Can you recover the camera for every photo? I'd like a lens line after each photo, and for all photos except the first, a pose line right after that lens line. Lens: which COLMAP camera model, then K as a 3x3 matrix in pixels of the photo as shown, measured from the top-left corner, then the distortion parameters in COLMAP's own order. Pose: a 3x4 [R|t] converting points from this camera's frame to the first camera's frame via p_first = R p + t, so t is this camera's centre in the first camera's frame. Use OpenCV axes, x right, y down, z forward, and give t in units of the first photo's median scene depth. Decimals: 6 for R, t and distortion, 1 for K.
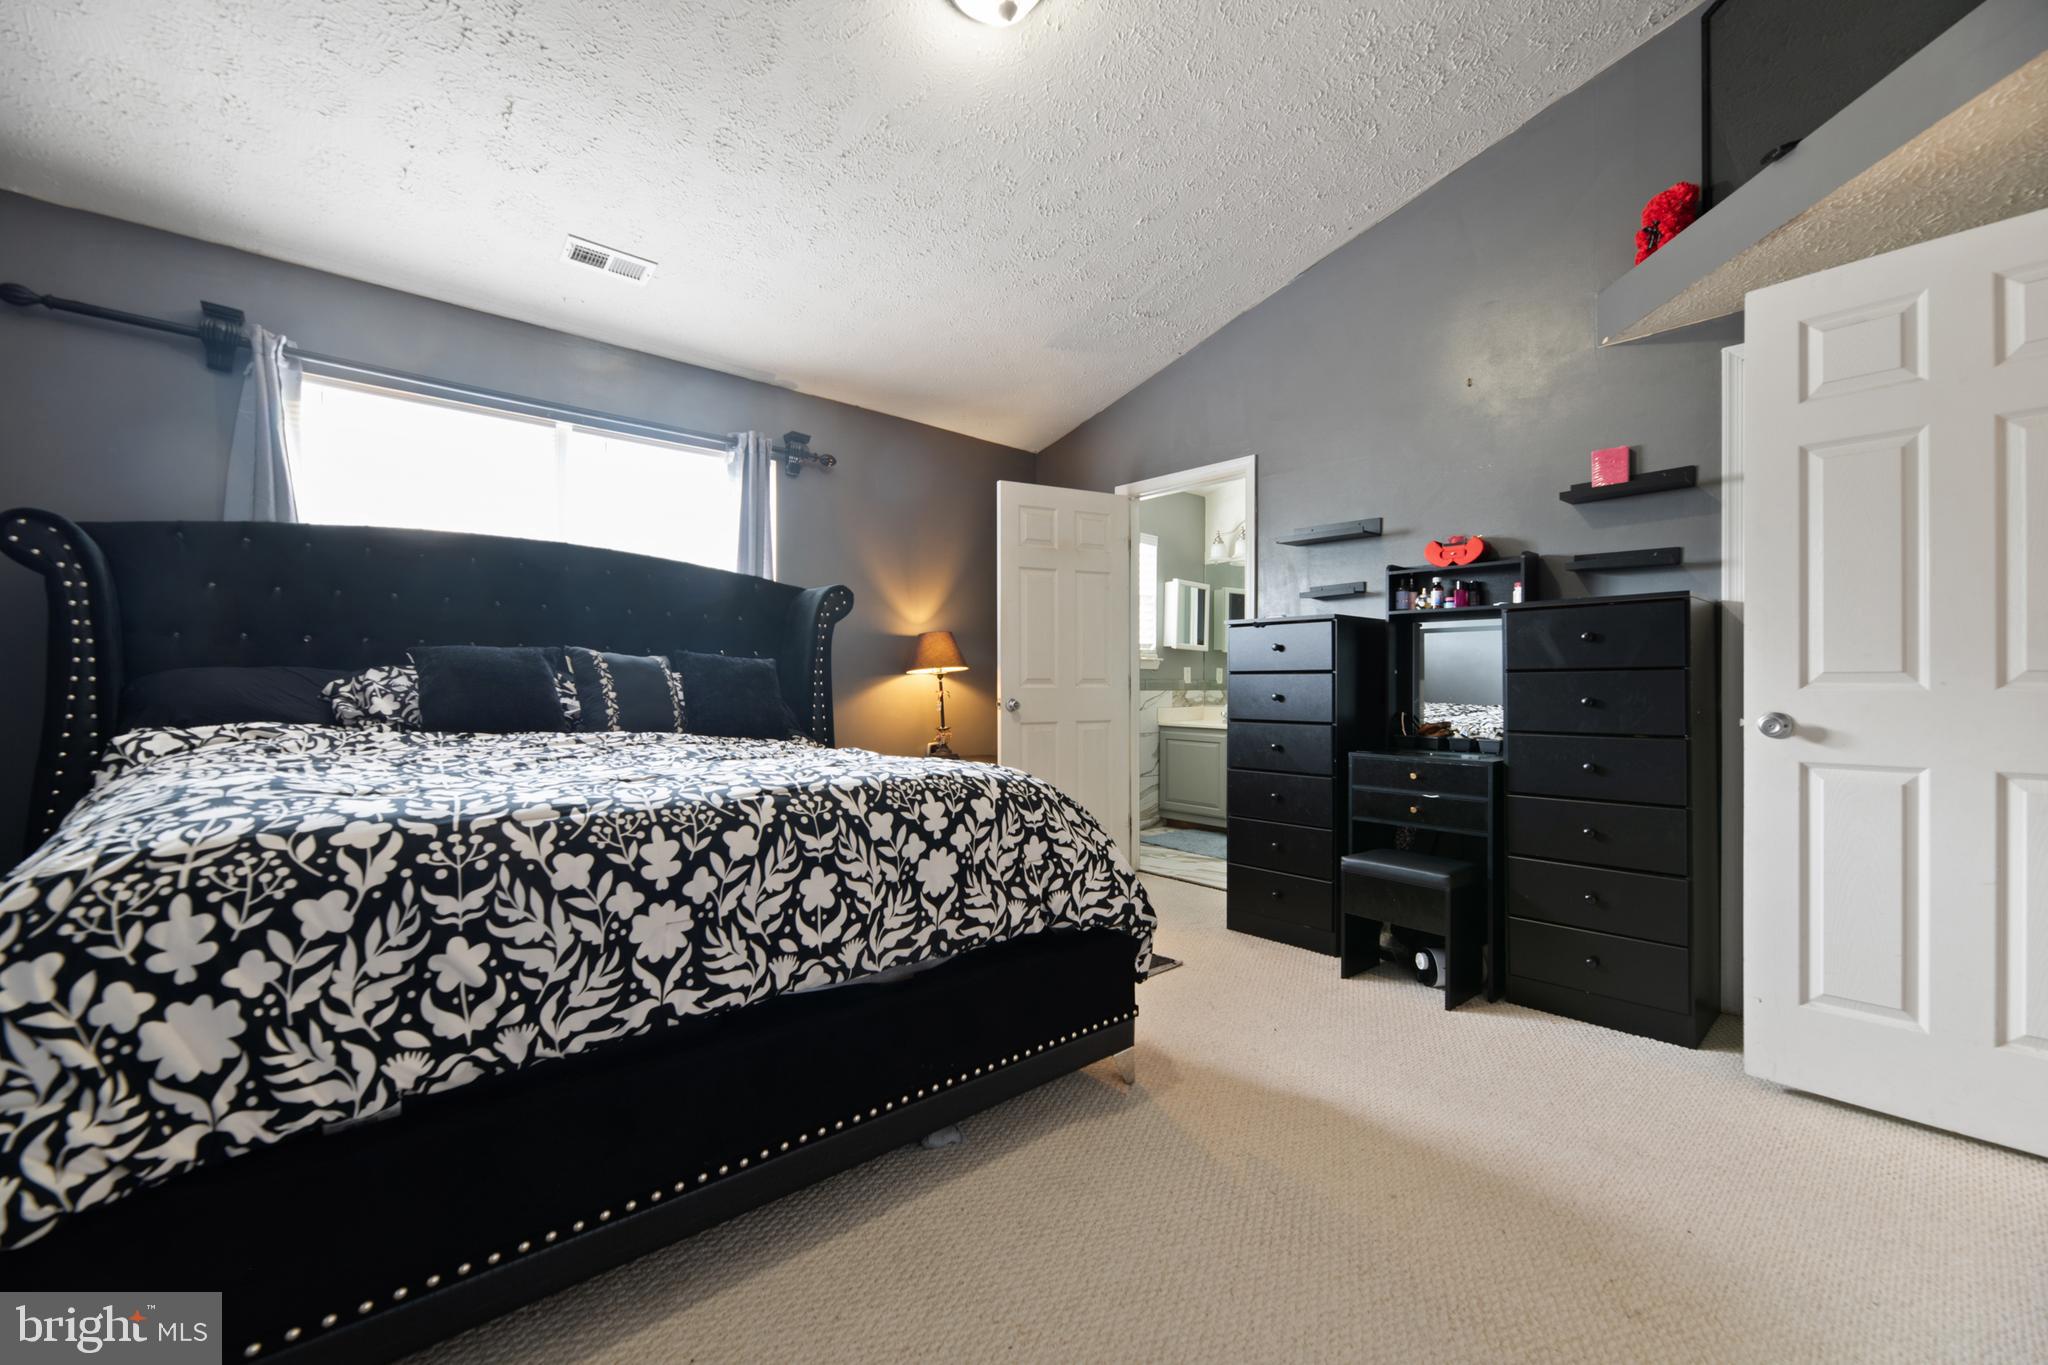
lens RADIAL K [[818.0, 0, 1037.0], [0, 818.0, 670.7], [0, 0, 1]] dist [-0.001687, -0.000697]
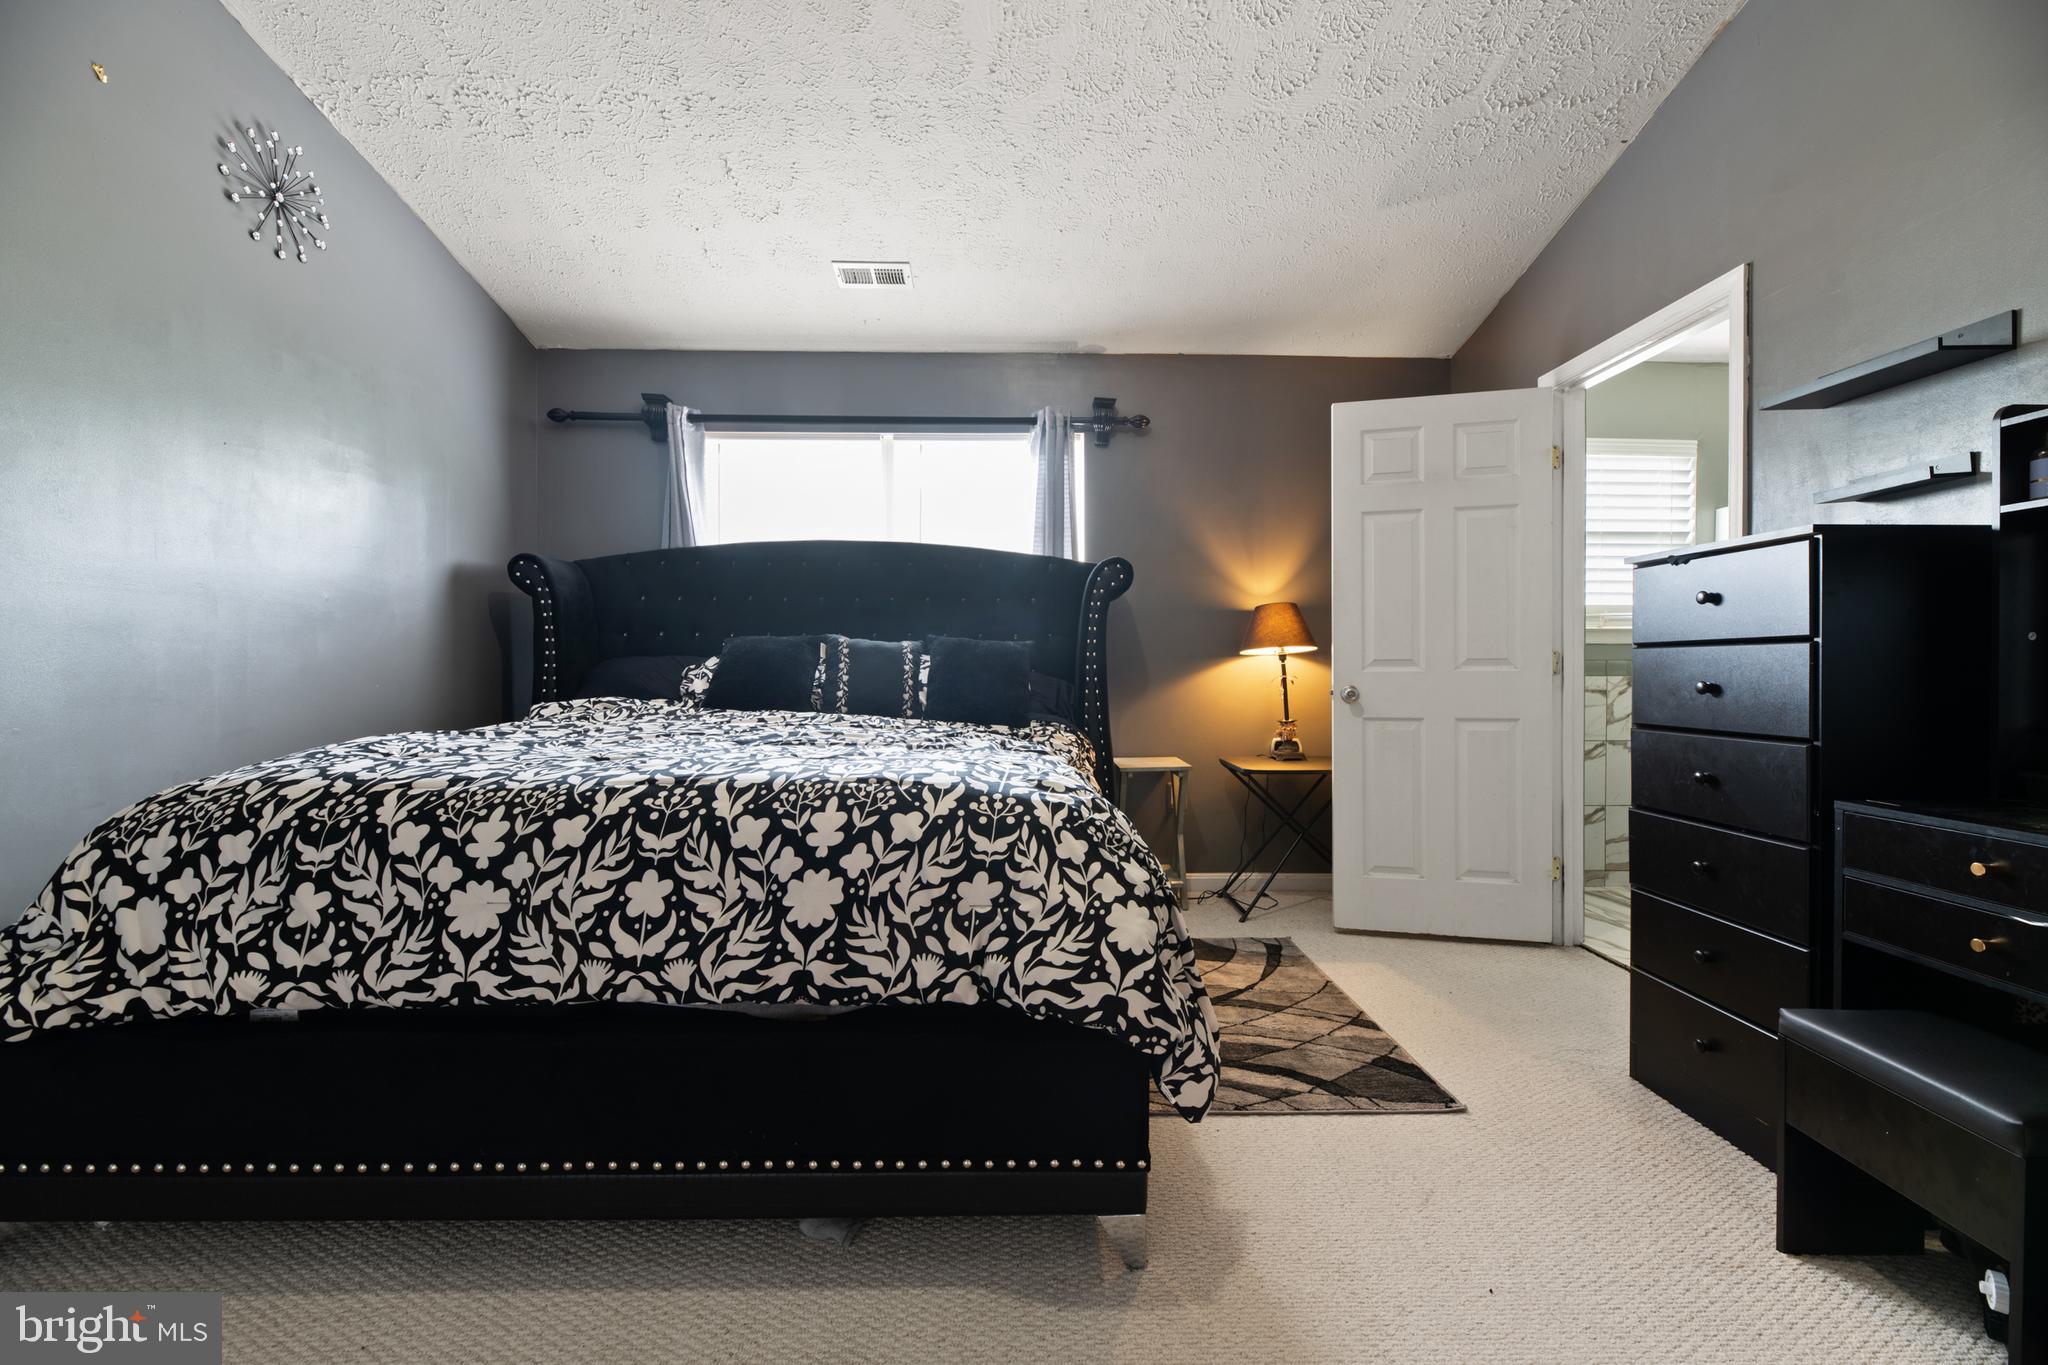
lens RADIAL K [[818.0, 0, 1037.0], [0, 818.0, 670.7], [0, 0, 1]] dist [-0.001687, -0.000697]
pose [[0.761753, -0.001535, -0.647865, 0.551101], [0.013126, 0.999828, 0.013065, 0.013733], [0.647734, -0.018456, 0.761643, 0.516622]]
